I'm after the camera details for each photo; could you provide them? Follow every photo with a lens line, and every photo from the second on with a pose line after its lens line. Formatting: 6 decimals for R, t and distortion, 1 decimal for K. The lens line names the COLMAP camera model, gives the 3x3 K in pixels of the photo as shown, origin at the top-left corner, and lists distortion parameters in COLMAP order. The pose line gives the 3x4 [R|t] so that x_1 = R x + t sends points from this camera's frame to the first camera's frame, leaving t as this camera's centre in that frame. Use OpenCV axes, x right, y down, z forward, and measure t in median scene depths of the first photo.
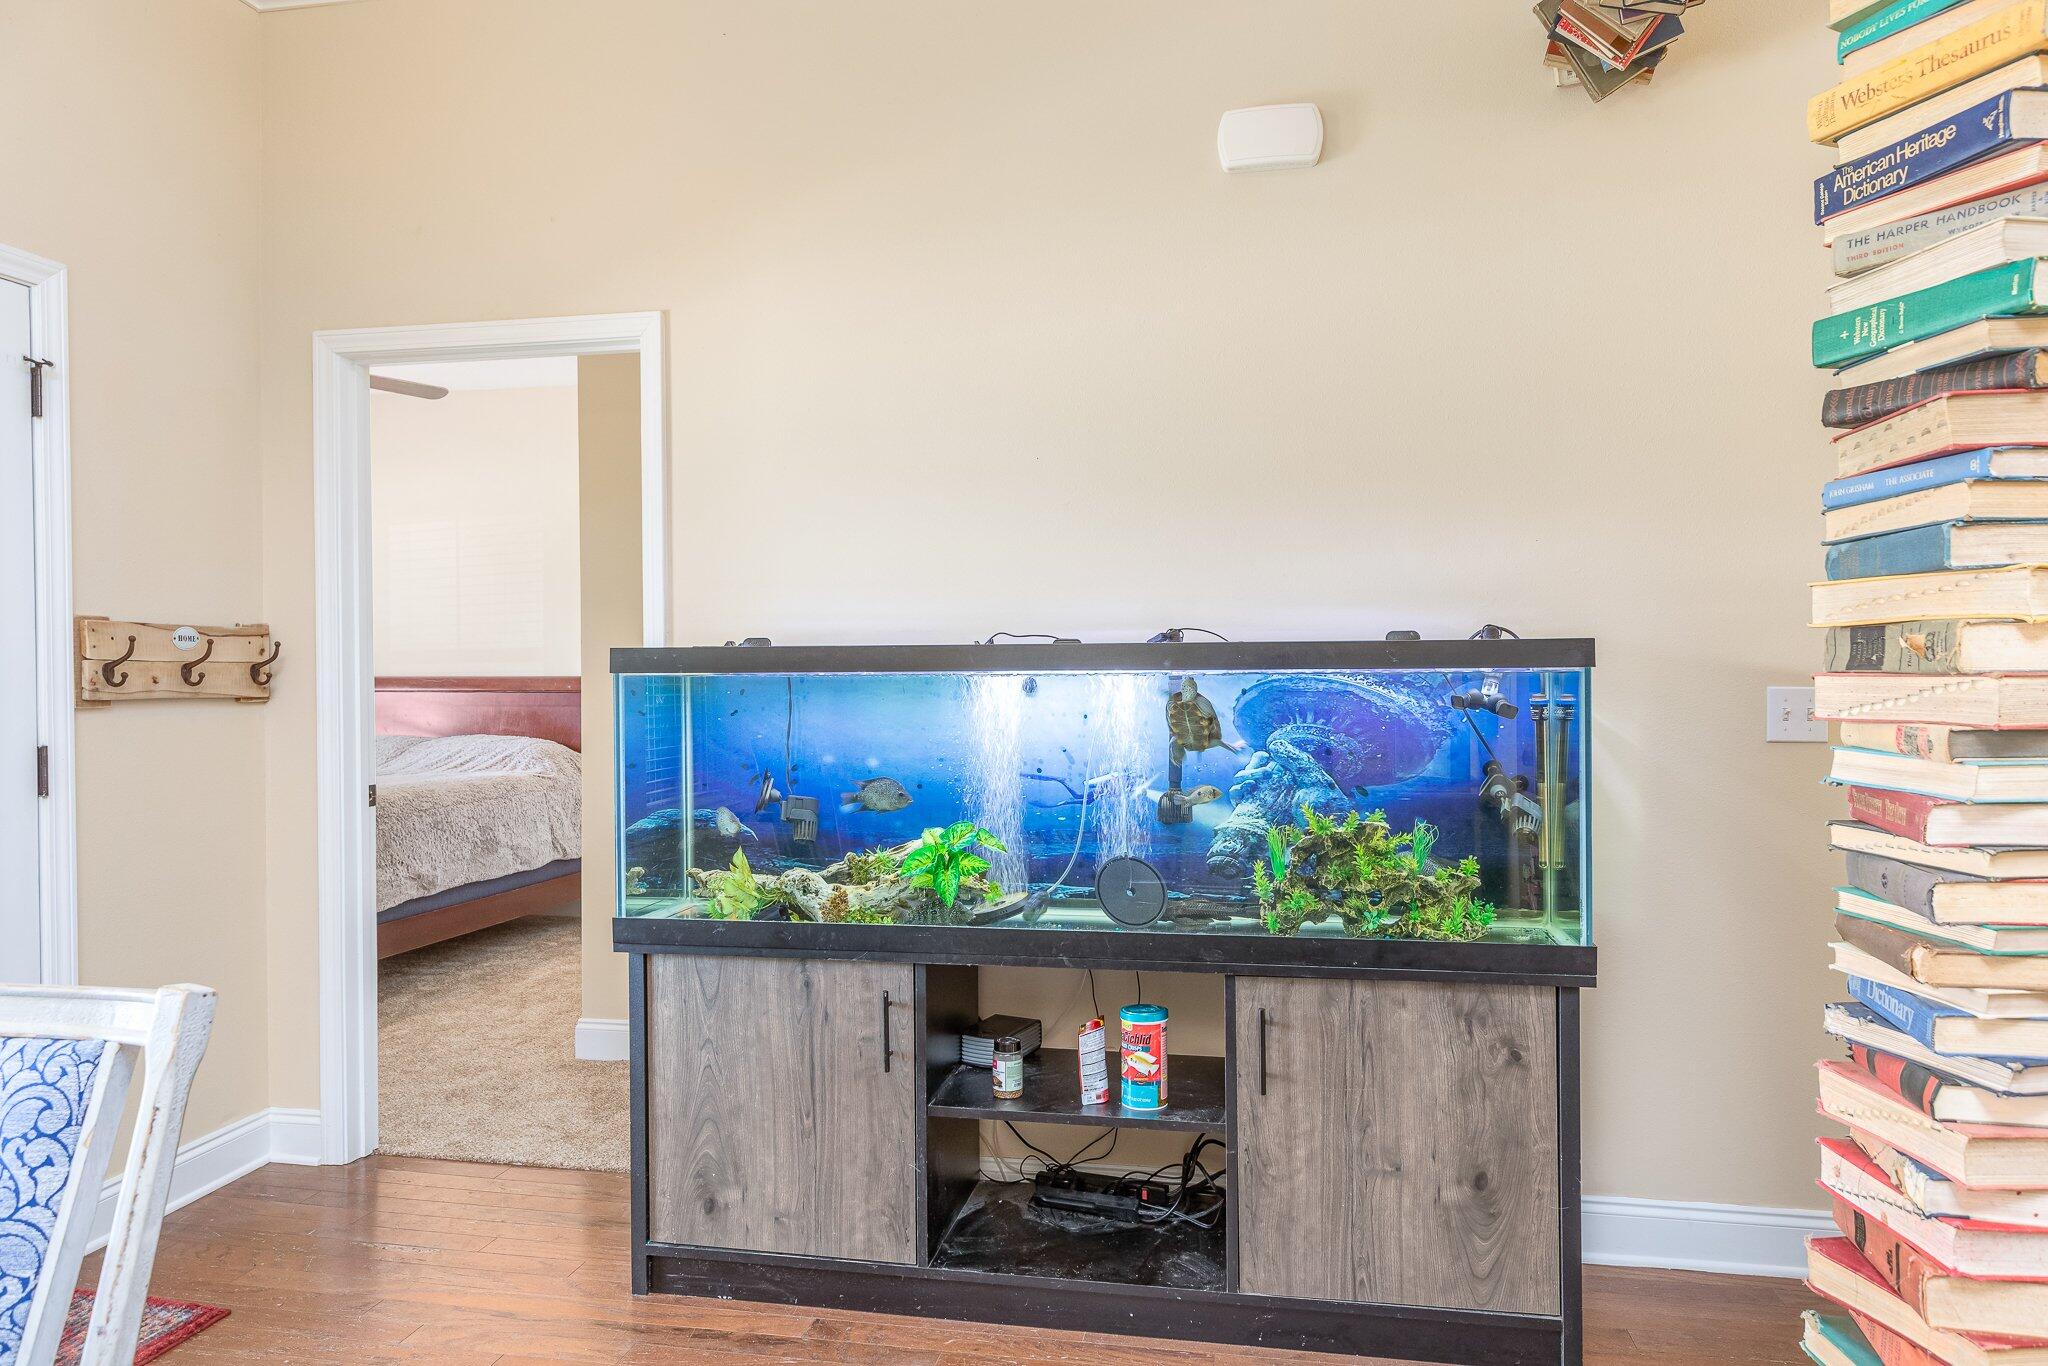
lens RADIAL K [[1344.8, 0, 1017.1], [0, 1344.8, 675.4], [0, 0, 1]] dist [0.003478, 0.004134]
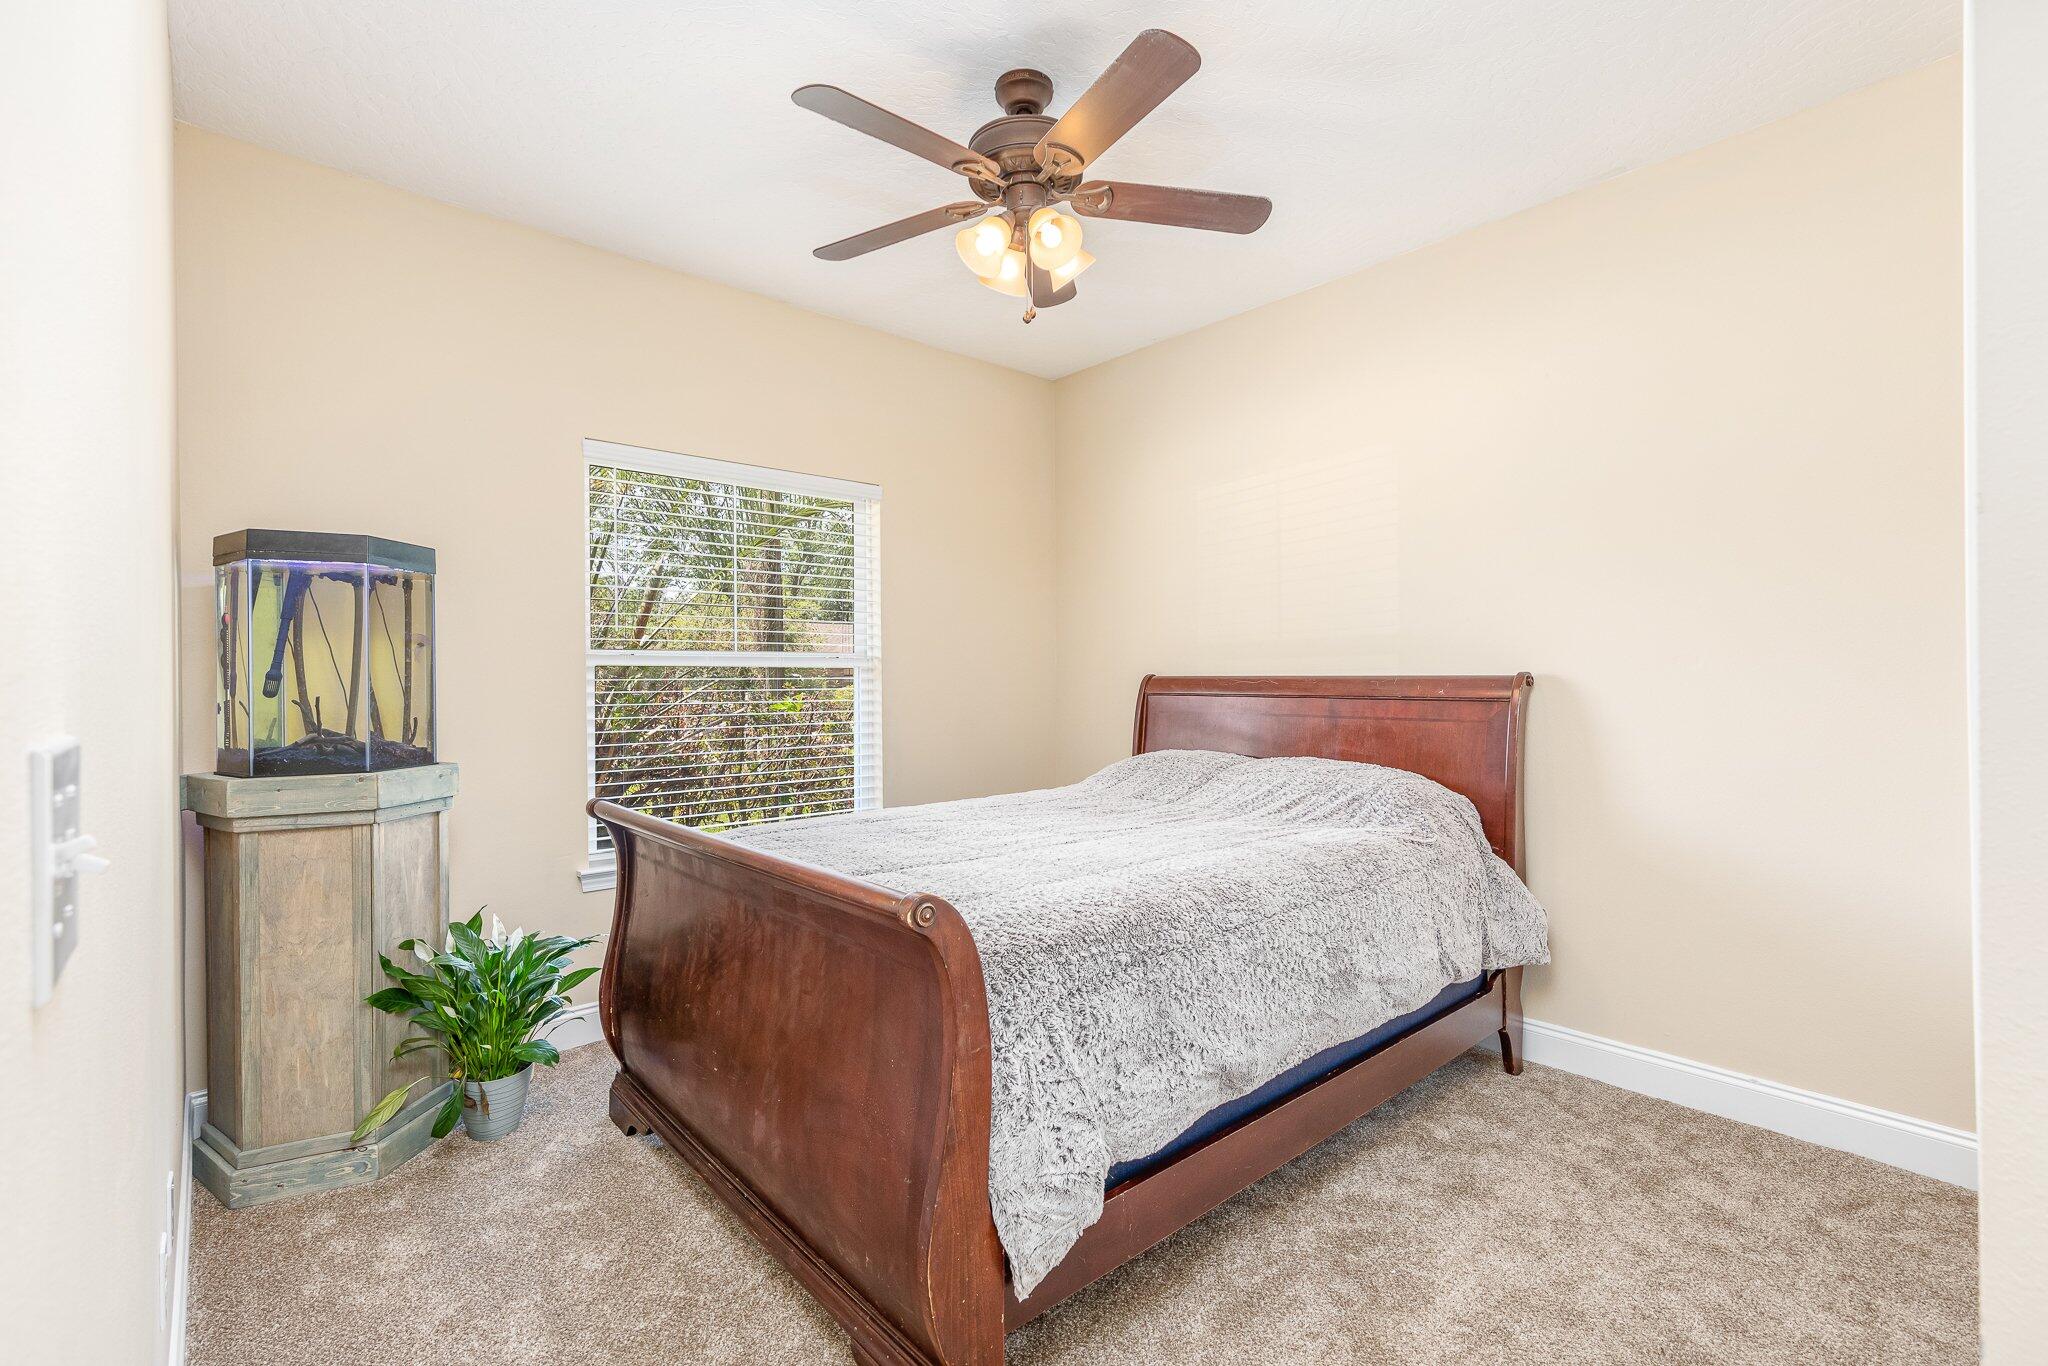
lens RADIAL K [[909.1, 0, 1027.8], [0, 909.1, 679.4], [0, 0, 1]] dist [0.009504, -0.004064]
pose [[0.797021, 0.002576, -0.603946, -0.241479], [0.002434, 0.999969, 0.007477, -0.002061], [0.603946, -0.007429, 0.796990, 0.557596]]
